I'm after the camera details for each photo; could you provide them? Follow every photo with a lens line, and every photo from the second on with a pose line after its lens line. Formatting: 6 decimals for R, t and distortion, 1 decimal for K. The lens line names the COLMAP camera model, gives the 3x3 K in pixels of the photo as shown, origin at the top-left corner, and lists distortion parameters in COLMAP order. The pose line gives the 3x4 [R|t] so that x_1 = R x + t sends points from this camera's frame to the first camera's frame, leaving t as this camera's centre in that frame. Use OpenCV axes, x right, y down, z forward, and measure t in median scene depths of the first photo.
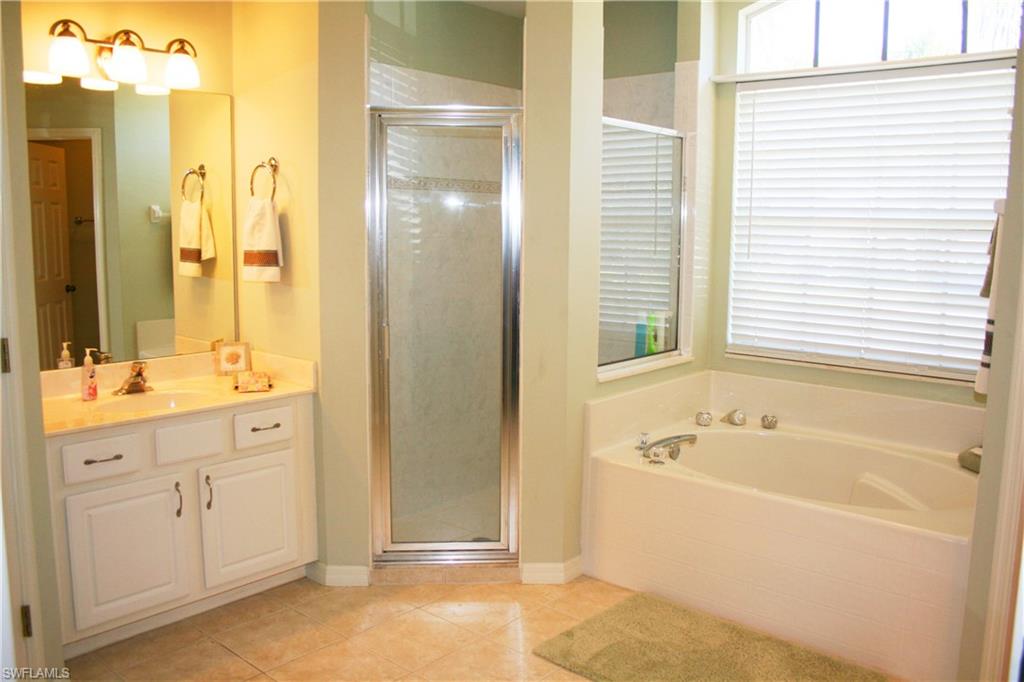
lens RADIAL K [[887.7, 0, 512.0], [0, 887.7, 341.0], [0, 0, 1]] dist [-0.162550, 0.206252]
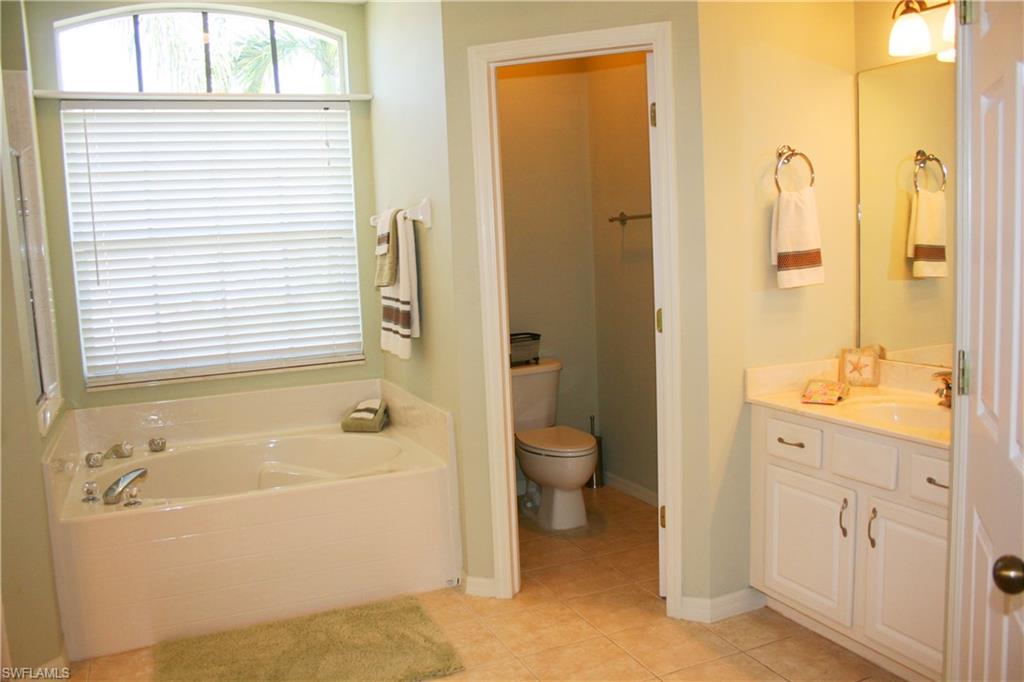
lens RADIAL K [[887.7, 0, 512.0], [0, 887.7, 341.0], [0, 0, 1]] dist [-0.162550, 0.206252]
pose [[0.433768, -0.137942, 0.890403, -0.393061], [0.170802, 0.982882, 0.069061, -0.022812], [-0.884687, 0.122126, 0.449904, 0.187339]]
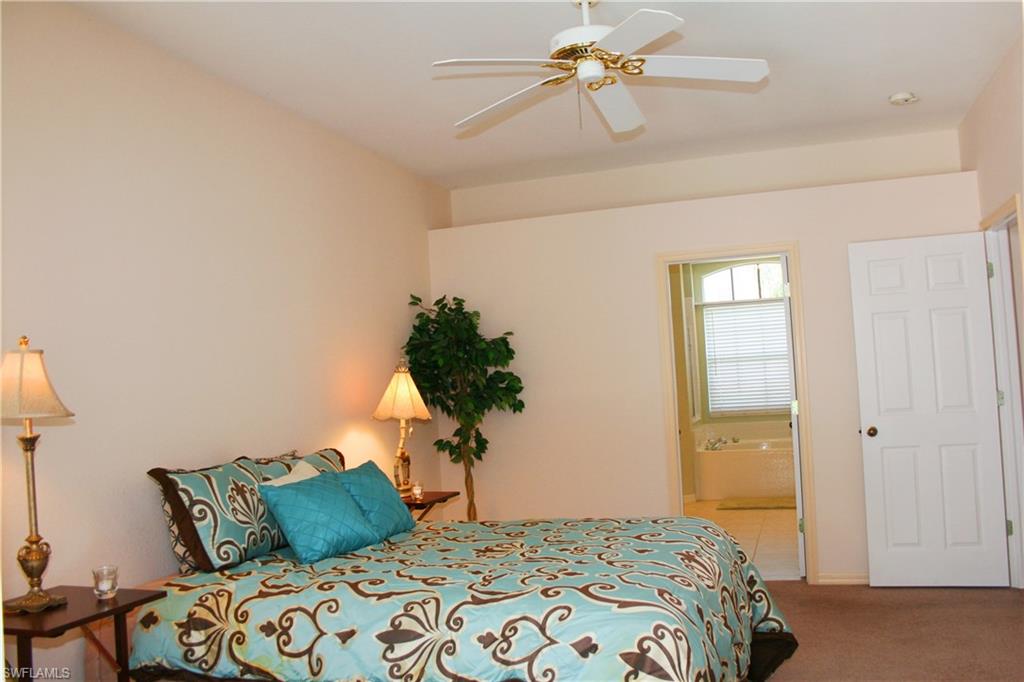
lens RADIAL K [[887.7, 0, 512.0], [0, 887.7, 341.0], [0, 0, 1]] dist [-0.162550, 0.206252]
pose [[0.918509, -0.027184, 0.394465, -1.253635], [0.105882, 0.978109, -0.179140, 0.196372], [-0.380960, 0.206309, 0.901280, -1.046534]]
